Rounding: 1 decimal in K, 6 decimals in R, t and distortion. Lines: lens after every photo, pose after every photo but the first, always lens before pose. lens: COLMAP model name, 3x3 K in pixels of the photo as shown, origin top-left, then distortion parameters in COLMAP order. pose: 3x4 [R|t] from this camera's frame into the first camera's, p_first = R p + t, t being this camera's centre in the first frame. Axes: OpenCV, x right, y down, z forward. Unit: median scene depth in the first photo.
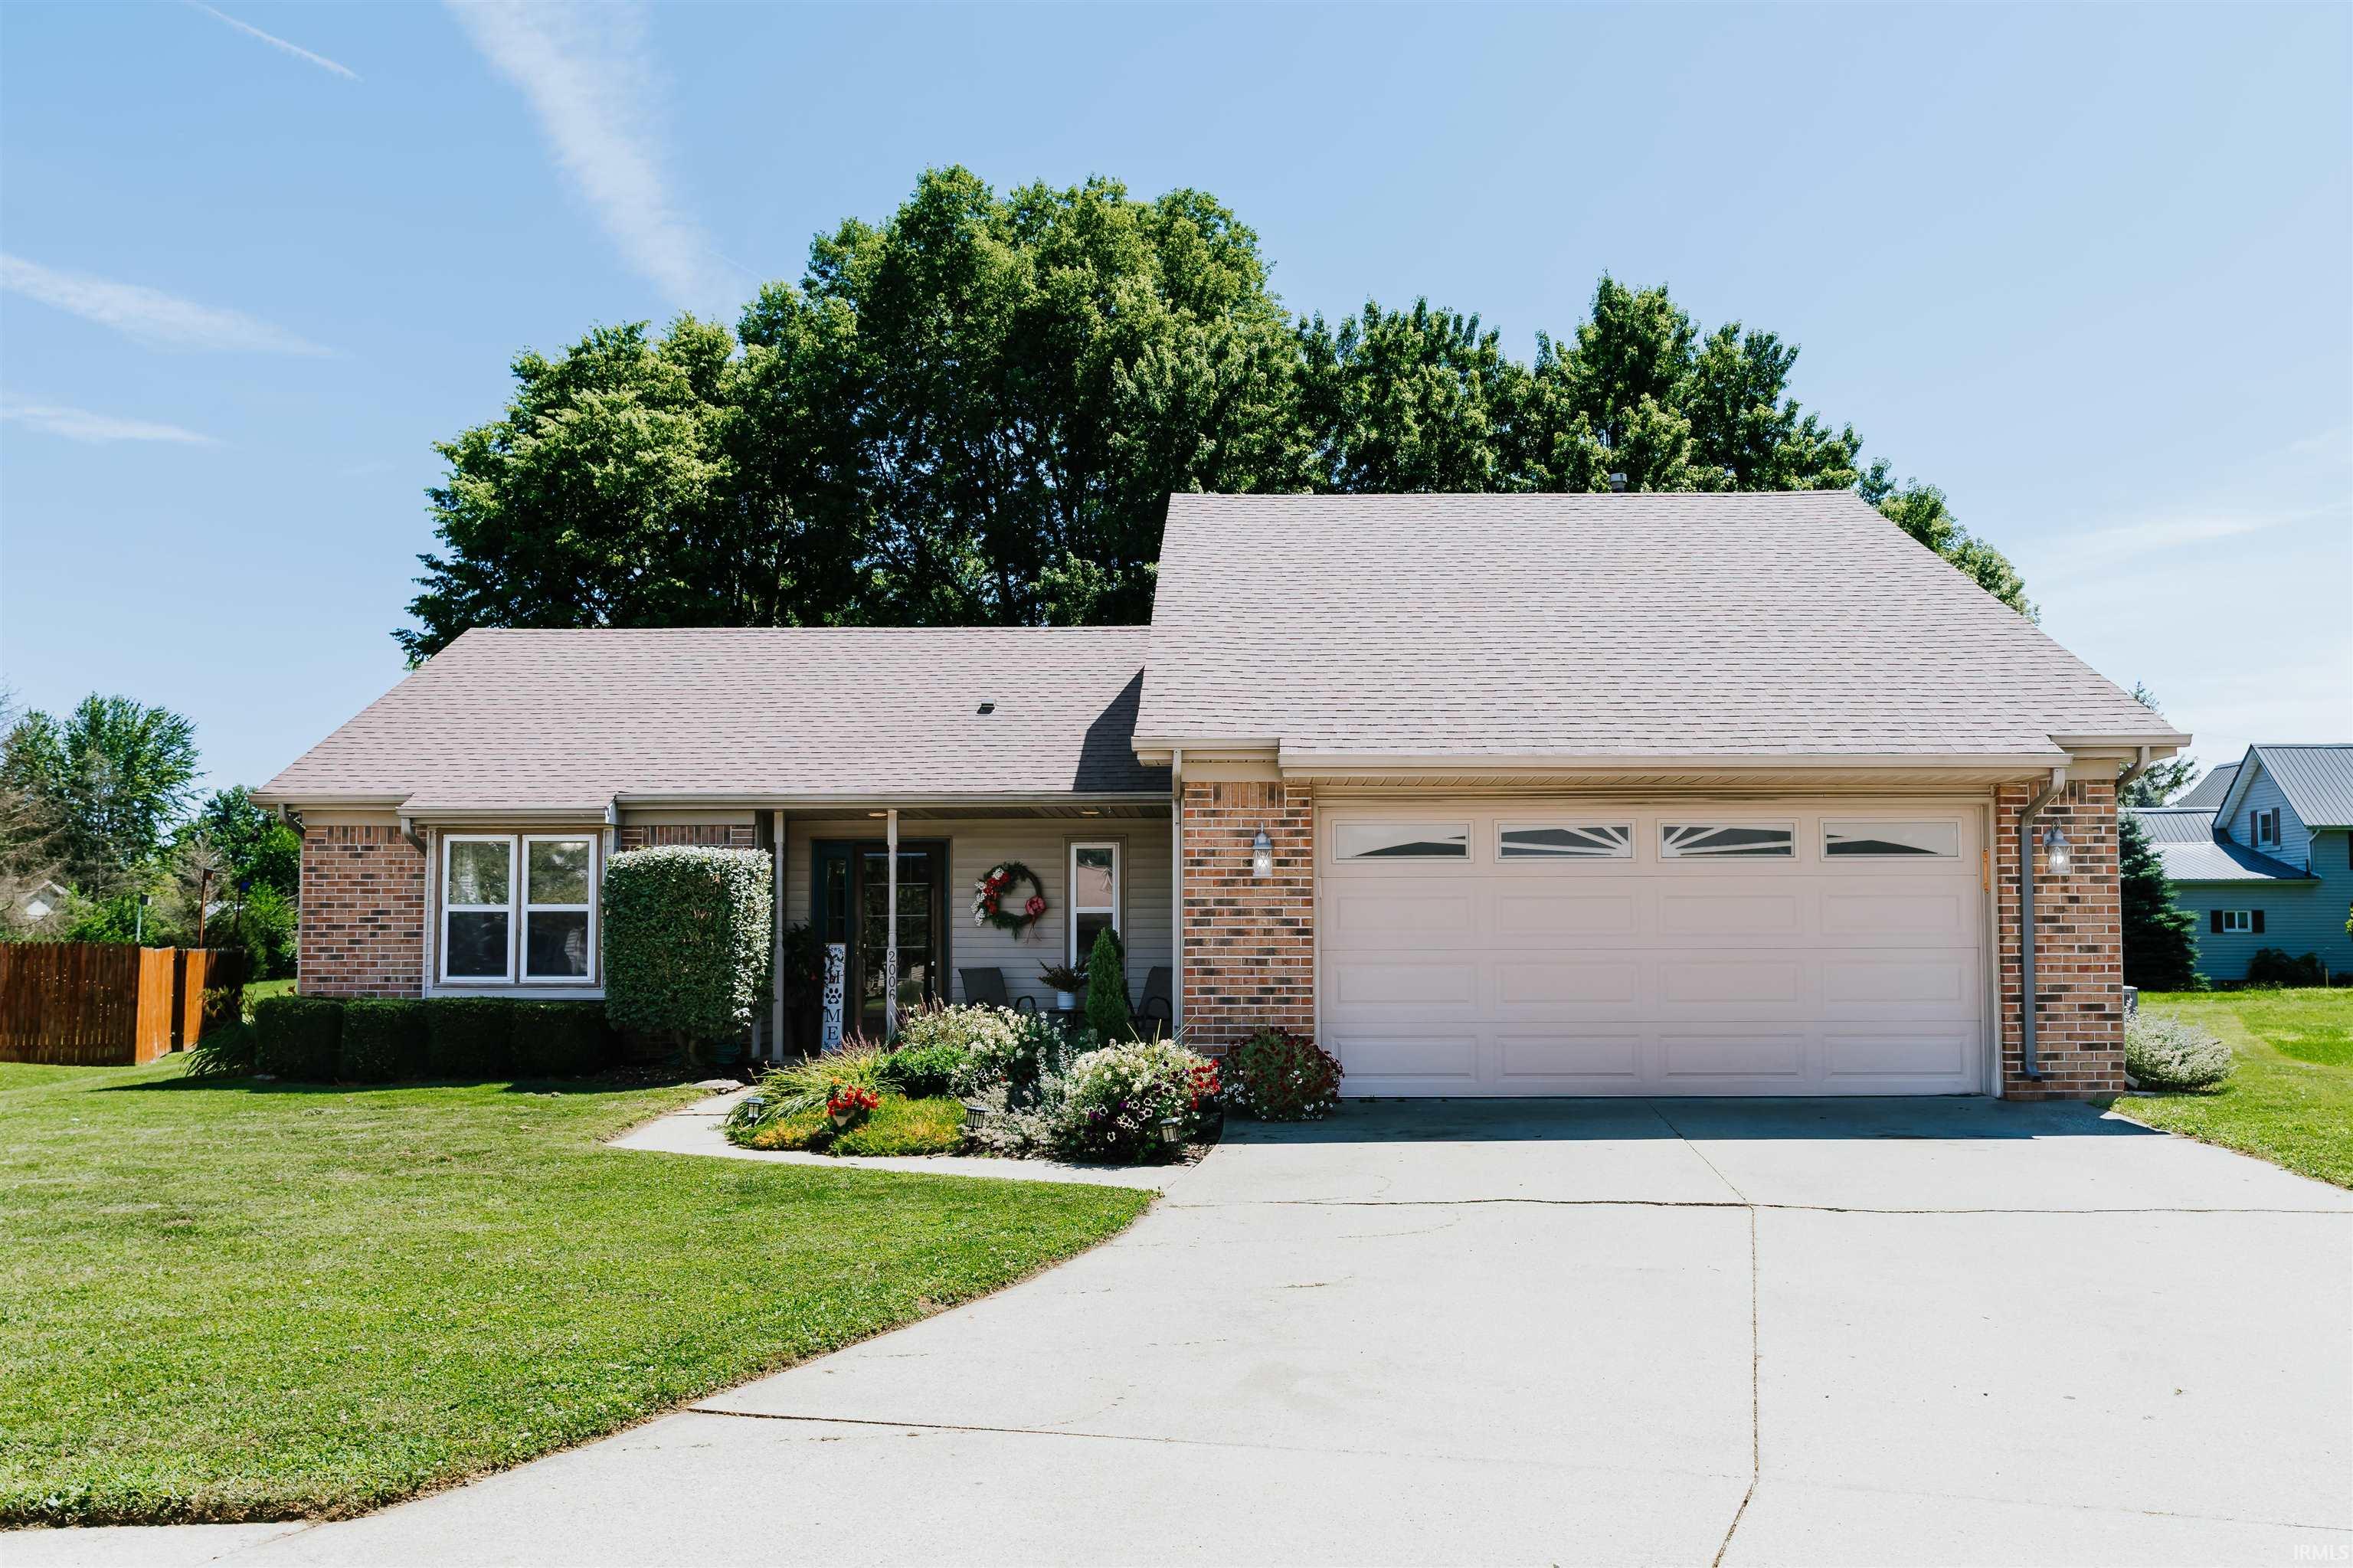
lens RADIAL K [[1762.3, 0, 1176.5], [0, 1762.3, 784.0], [0, 0, 1]] dist [0.001784, -0.002164]
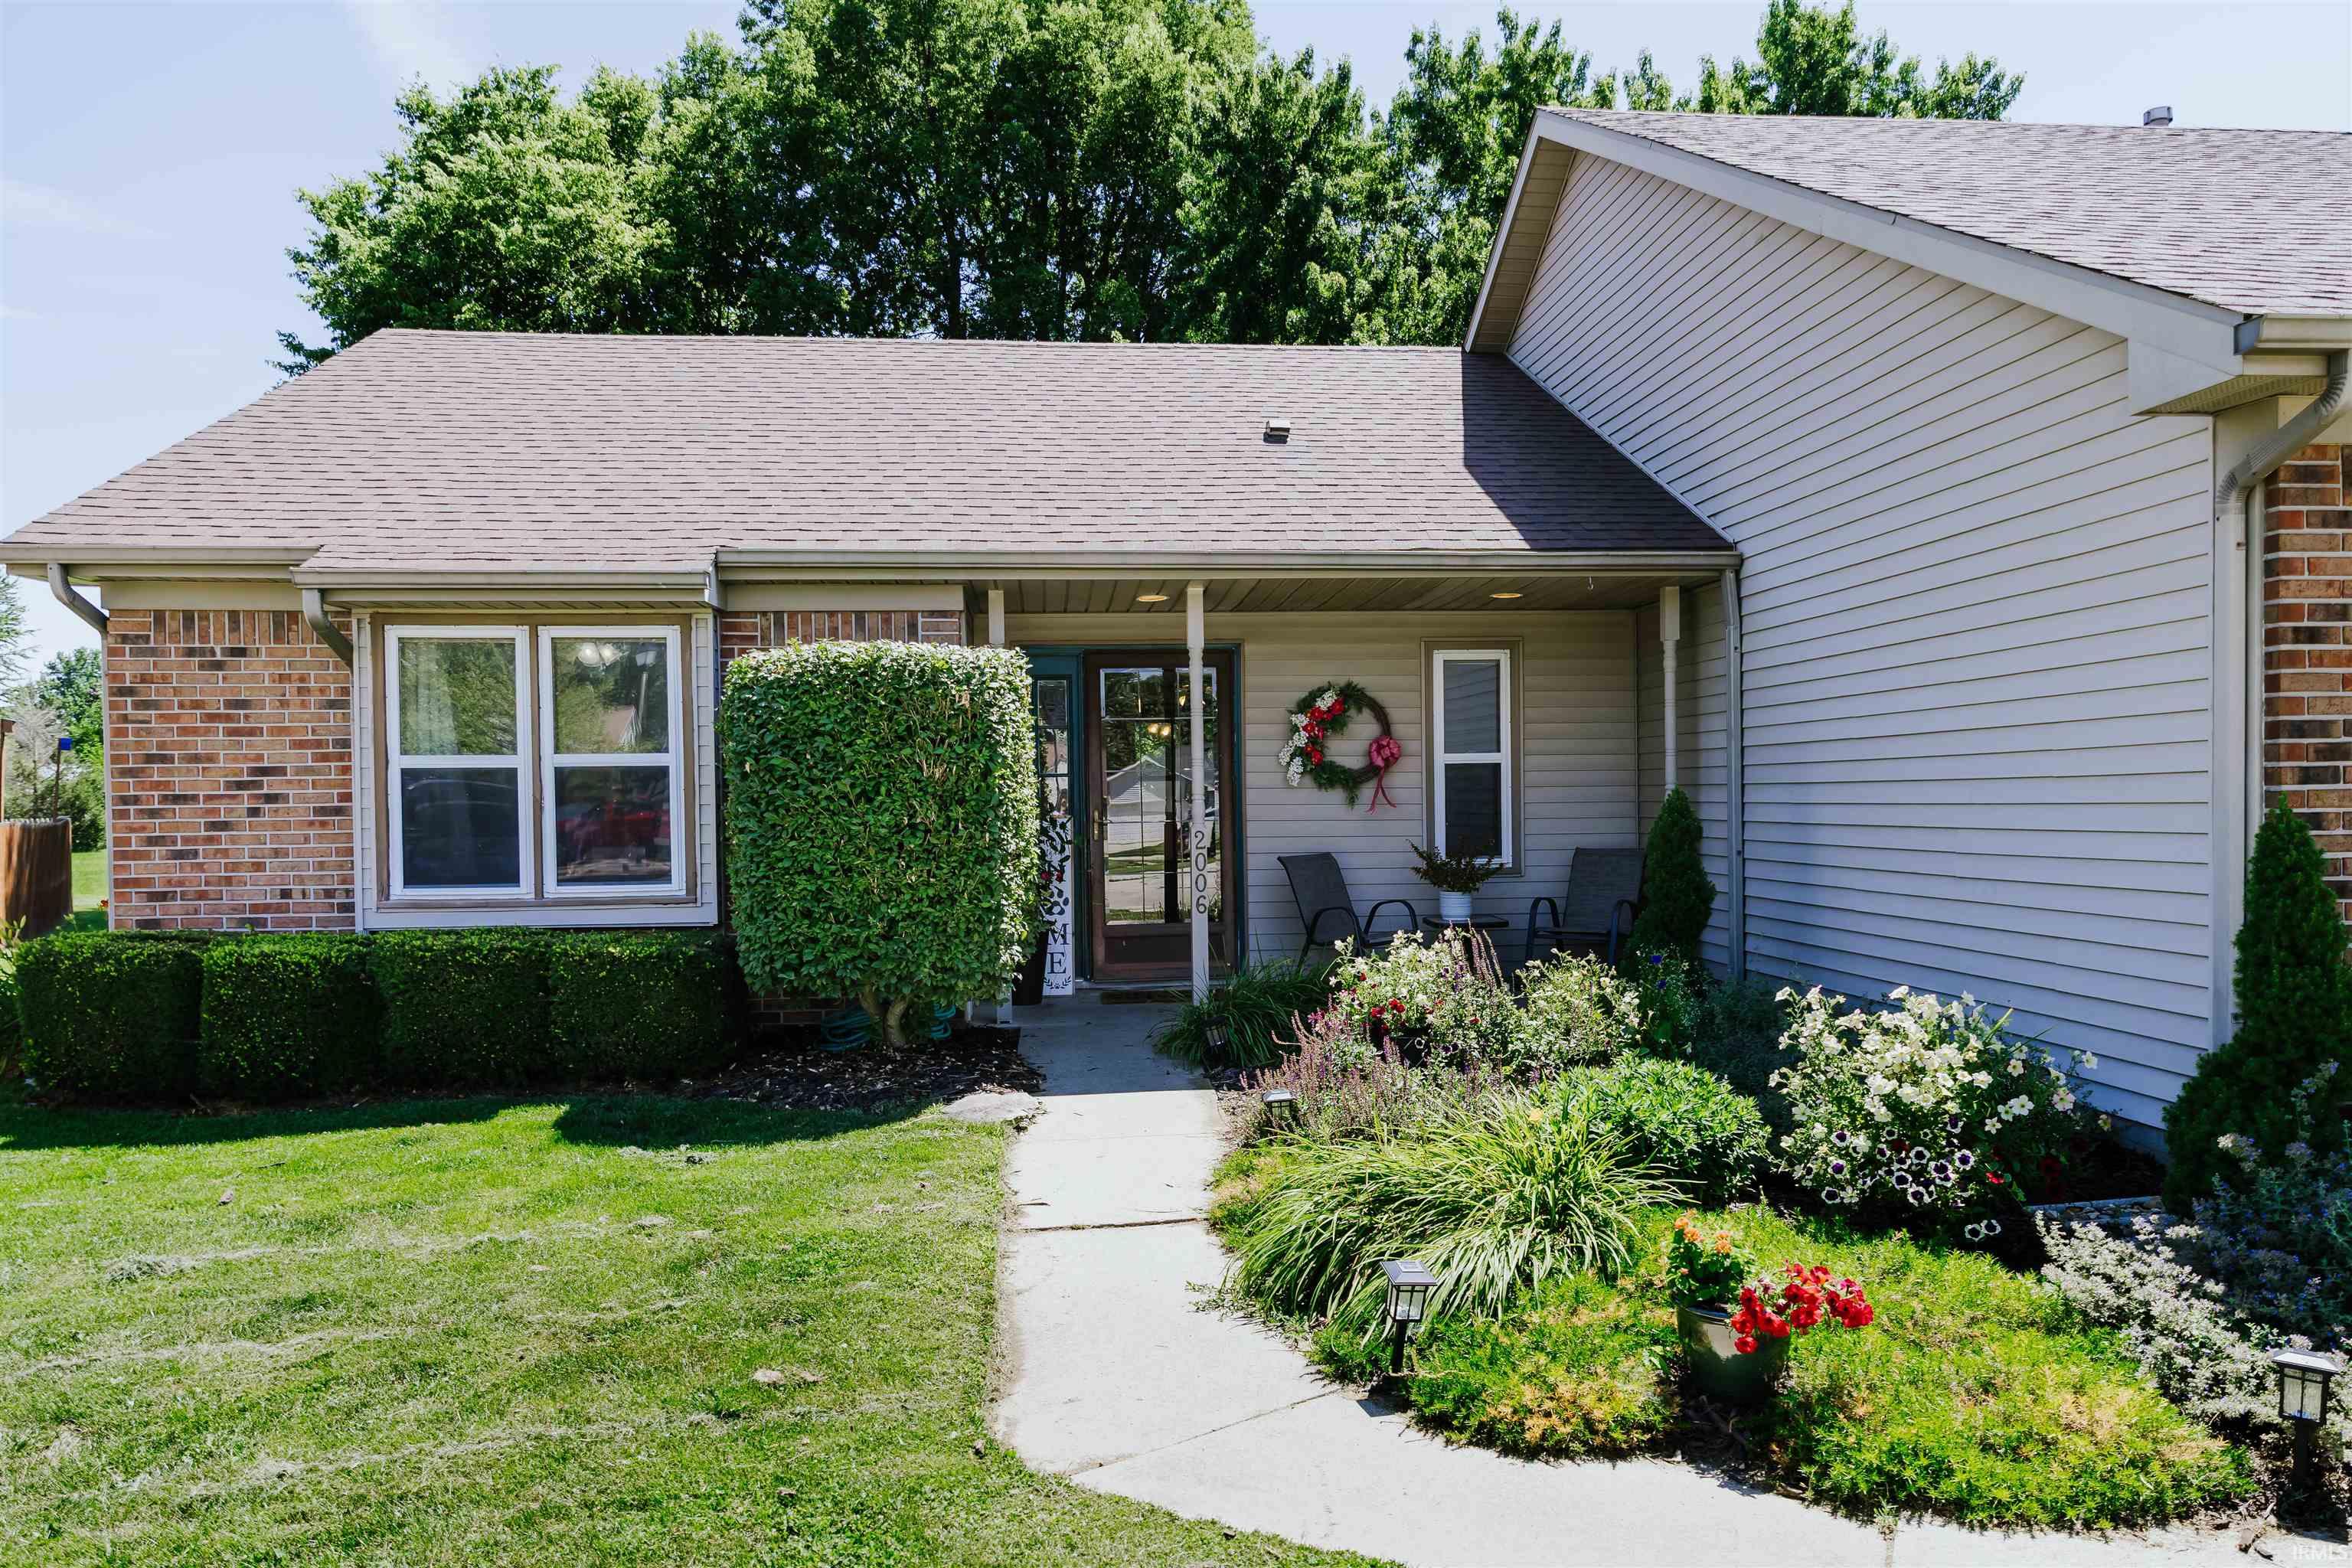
lens RADIAL K [[1605.8, 0, 1176.0], [0, 1605.8, 784.0], [0, 0, 1]] dist [0.010100, 0.004970]
pose [[0.994617, -0.009301, 0.103206, -0.224990], [0.000713, 0.996555, 0.082937, 0.035967], [-0.103621, -0.082417, 0.991196, 0.480505]]
